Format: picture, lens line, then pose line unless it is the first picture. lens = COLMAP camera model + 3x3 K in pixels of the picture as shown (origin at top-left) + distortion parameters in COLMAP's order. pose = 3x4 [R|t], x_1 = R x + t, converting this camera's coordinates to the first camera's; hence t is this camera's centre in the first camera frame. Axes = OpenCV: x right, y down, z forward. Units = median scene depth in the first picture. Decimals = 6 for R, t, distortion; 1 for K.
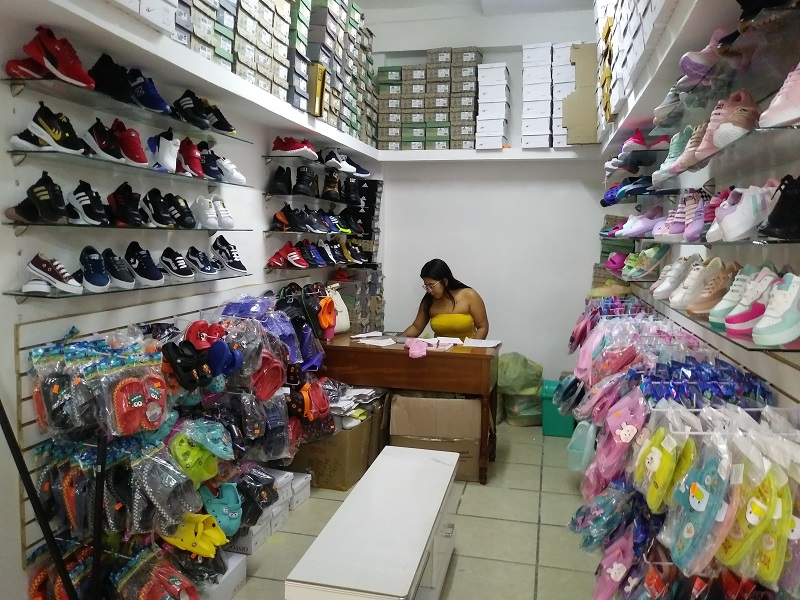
lens RADIAL K [[647.4, 0, 400.0], [0, 647.4, 300.0], [0, 0, 1]] dist [0.008862, -0.070755]
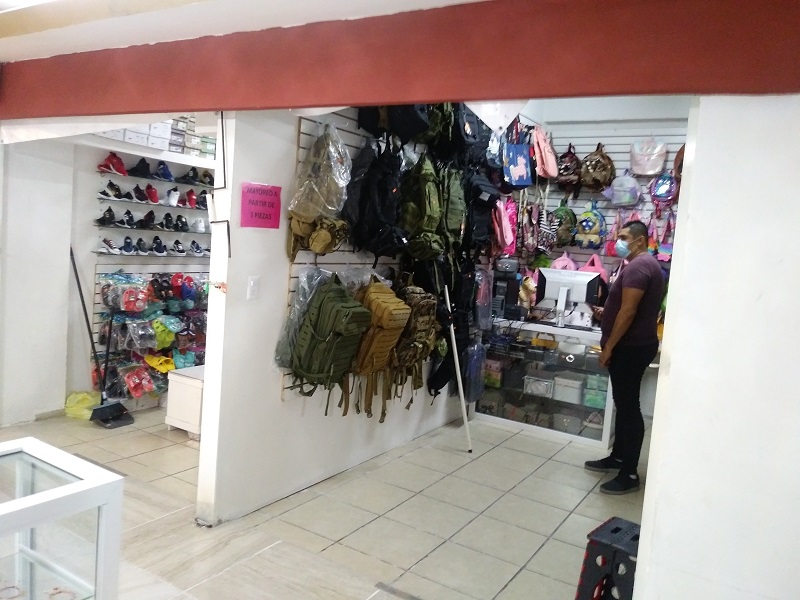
lens RADIAL K [[647.4, 0, 400.0], [0, 647.4, 300.0], [0, 0, 1]] dist [0.008862, -0.070755]
pose [[0.942118, 0.093249, -0.322053, 1.390092], [-0.098985, 0.995088, -0.001441, 0.062911], [0.320337, 0.033236, 0.946720, -1.056760]]
